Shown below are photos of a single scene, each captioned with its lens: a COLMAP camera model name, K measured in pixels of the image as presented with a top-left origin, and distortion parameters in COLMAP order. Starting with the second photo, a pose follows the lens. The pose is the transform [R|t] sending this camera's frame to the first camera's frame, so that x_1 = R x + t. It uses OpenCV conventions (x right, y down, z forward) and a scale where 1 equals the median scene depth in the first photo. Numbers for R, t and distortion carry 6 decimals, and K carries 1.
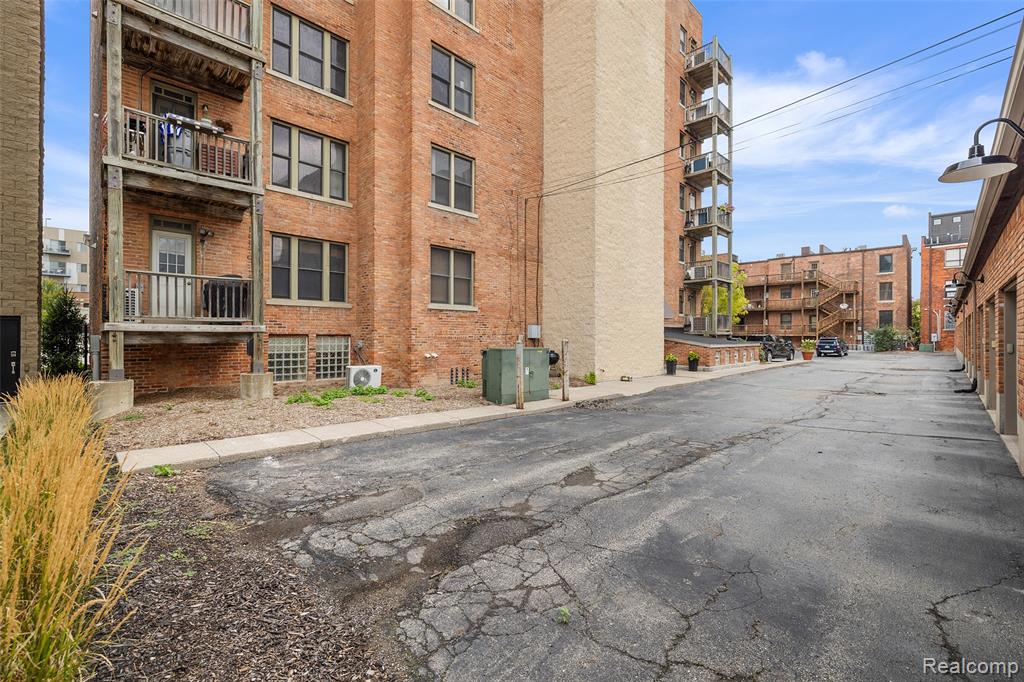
lens RADIAL K [[442.0, 0, 510.8], [0, 442.0, 343.0], [0, 0, 1]] dist [0.004651, -0.000482]
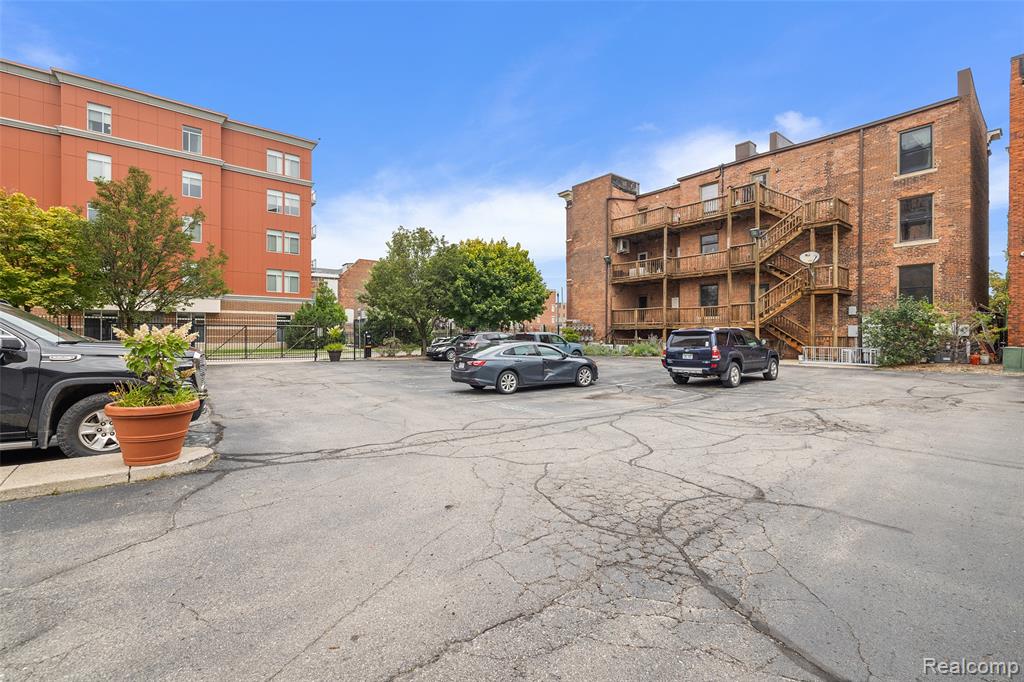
lens RADIAL K [[442.0, 0, 511.6], [0, 442.0, 340.9], [0, 0, 1]] dist [0.004651, -0.000482]
pose [[0.994103, 0.001755, -0.108430, 0.515961], [-0.002186, 0.999990, -0.003861, -0.000690], [0.108422, 0.004076, 0.994097, 0.548467]]
